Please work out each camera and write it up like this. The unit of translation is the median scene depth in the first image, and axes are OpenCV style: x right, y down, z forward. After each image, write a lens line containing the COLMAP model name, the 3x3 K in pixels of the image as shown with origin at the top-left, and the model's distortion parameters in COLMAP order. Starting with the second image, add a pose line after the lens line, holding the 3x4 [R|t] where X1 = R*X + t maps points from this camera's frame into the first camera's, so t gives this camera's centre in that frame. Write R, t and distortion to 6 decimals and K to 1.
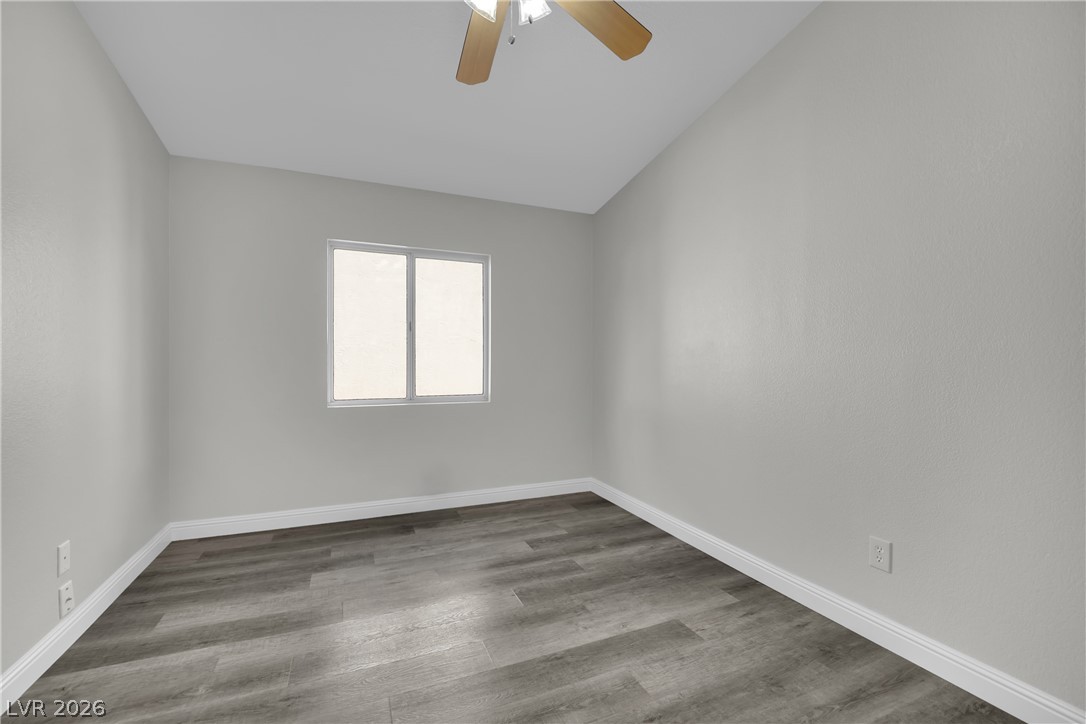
lens RADIAL K [[452.6, 0, 539.9], [0, 452.6, 362.8], [0, 0, 1]] dist [-0.019249, -0.000019]
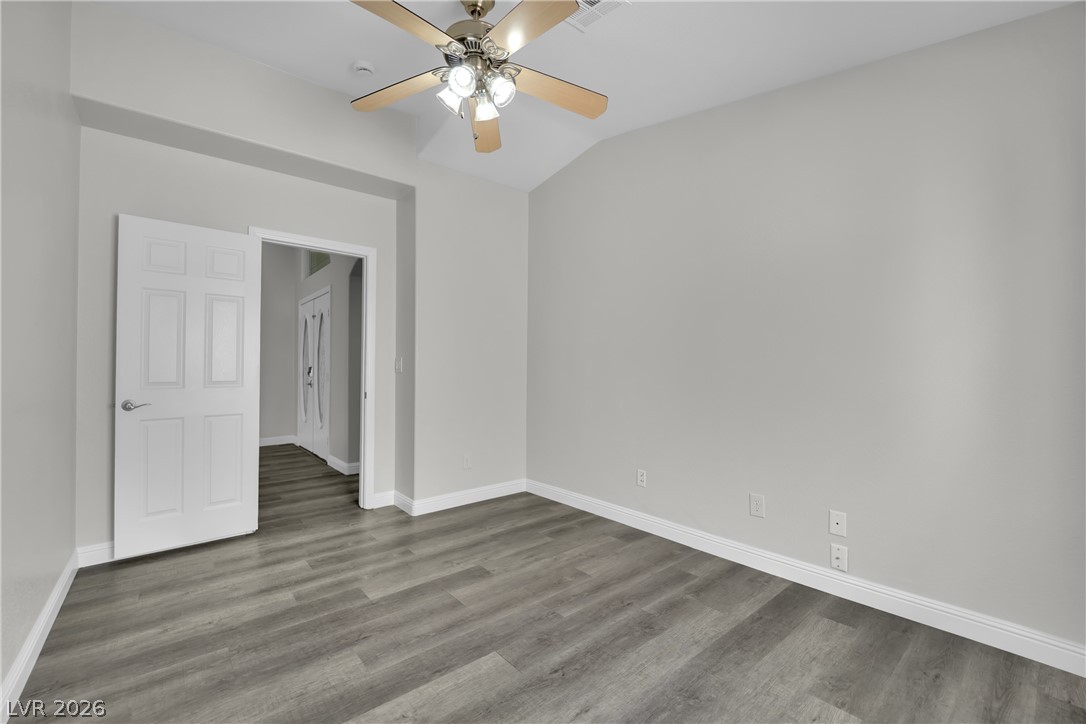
lens RADIAL K [[452.6, 0, 539.9], [0, 452.6, 362.8], [0, 0, 1]] dist [-0.019249, -0.000019]
pose [[-0.957014, 0.001159, -0.290040, 0.109477], [0.002747, 0.999983, -0.005066, -0.014440], [0.290029, -0.005645, -0.957001, 1.975003]]
